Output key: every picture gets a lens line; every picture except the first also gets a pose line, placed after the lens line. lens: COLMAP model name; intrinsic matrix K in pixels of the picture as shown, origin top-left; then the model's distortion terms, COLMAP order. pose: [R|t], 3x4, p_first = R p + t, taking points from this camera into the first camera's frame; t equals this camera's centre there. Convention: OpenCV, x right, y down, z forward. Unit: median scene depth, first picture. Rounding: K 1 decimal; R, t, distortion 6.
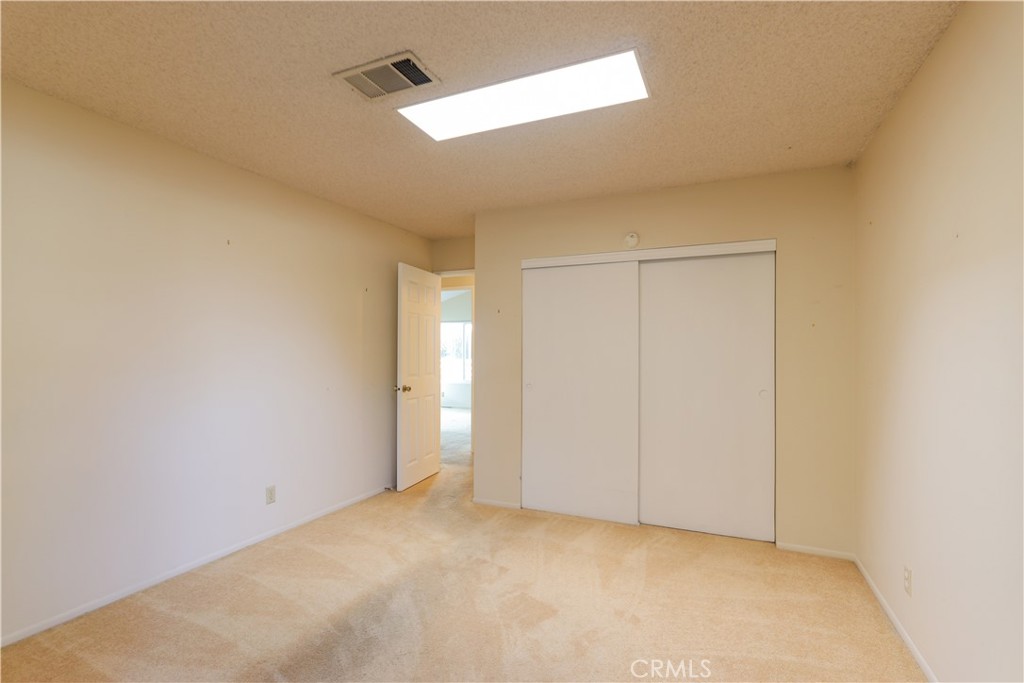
lens RADIAL K [[471.0, 0, 513.6], [0, 471.0, 345.3], [0, 0, 1]] dist [0.034714, 0.000207]
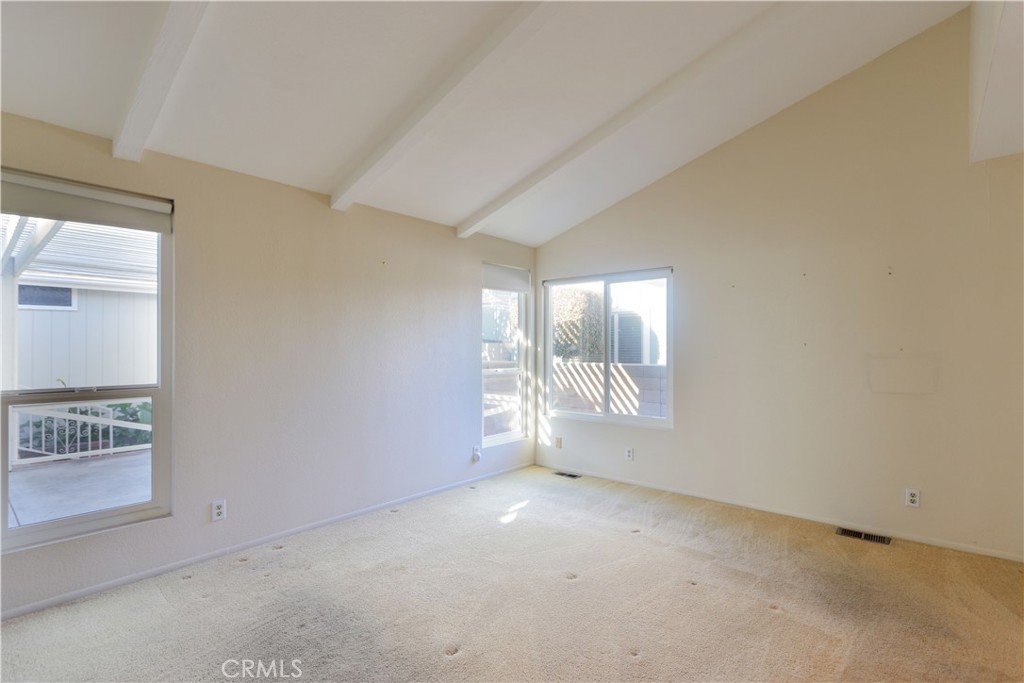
lens RADIAL K [[471.0, 0, 518.4], [0, 471.0, 346.7], [0, 0, 1]] dist [0.034714, 0.000207]
pose [[0.958843, -0.005001, -0.283891, -0.051377], [0.006778, 0.999963, 0.005277, 0.009272], [0.283855, -0.006984, 0.958842, 0.485523]]
